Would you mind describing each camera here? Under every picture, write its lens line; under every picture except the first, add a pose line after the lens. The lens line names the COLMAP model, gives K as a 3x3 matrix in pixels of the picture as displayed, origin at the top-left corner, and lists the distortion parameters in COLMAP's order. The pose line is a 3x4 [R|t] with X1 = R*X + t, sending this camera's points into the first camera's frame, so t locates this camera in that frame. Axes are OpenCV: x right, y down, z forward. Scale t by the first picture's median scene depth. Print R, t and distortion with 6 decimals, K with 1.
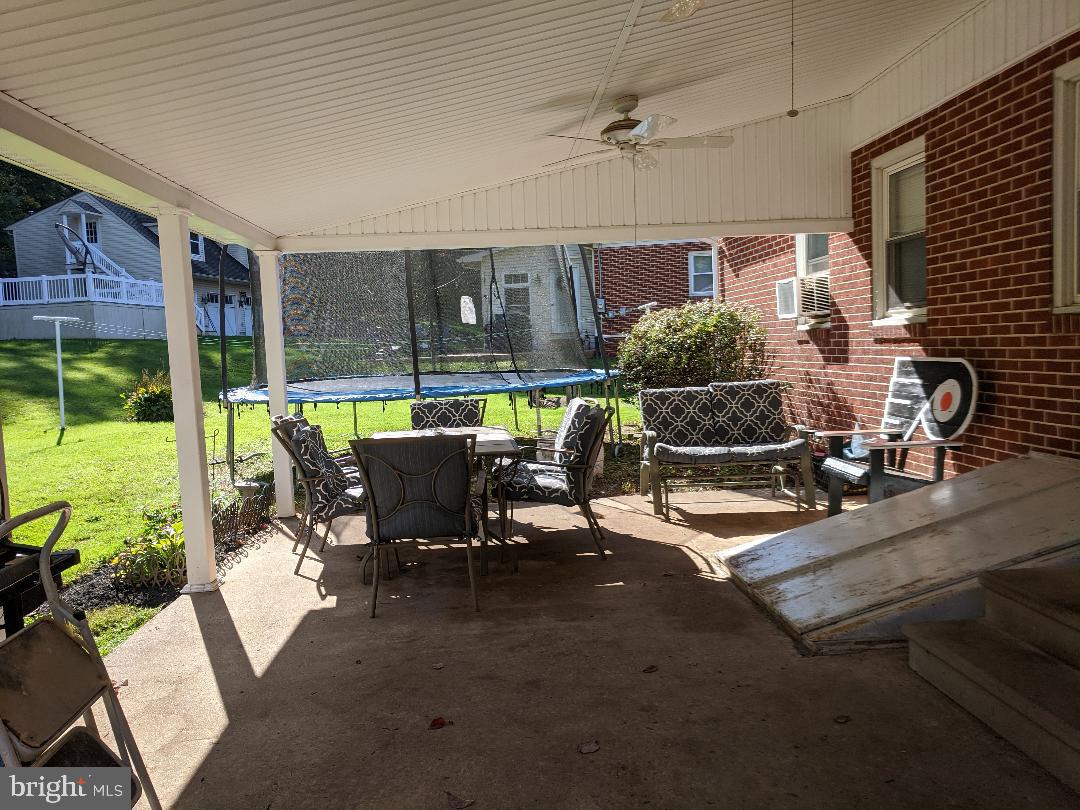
lens RADIAL K [[816.8, 0, 540.0], [0, 816.8, 405.0], [0, 0, 1]] dist [0.001651, 0.002849]
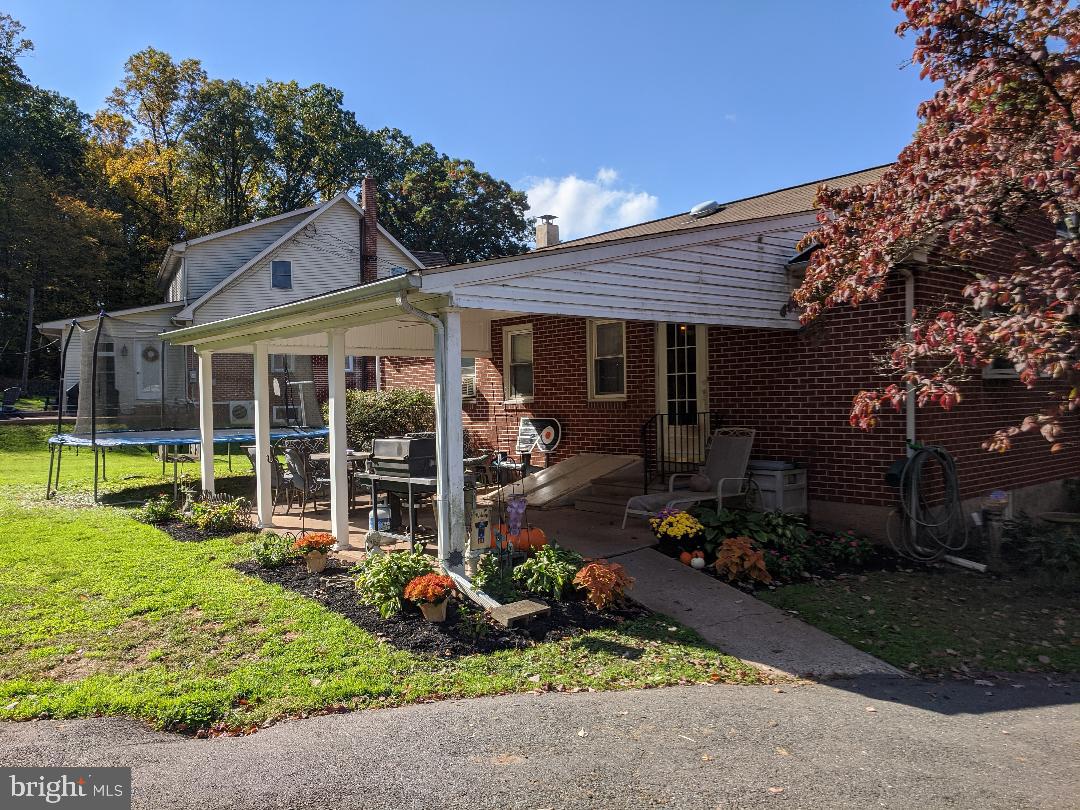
lens RADIAL K [[816.8, 0, 540.0], [0, 816.8, 405.0], [0, 0, 1]] dist [0.001651, 0.002849]
pose [[0.801266, 0.018252, 0.598030, -0.852736], [0.031889, 0.996811, -0.073149, 0.071648], [-0.597458, 0.077682, 0.798129, -0.814314]]
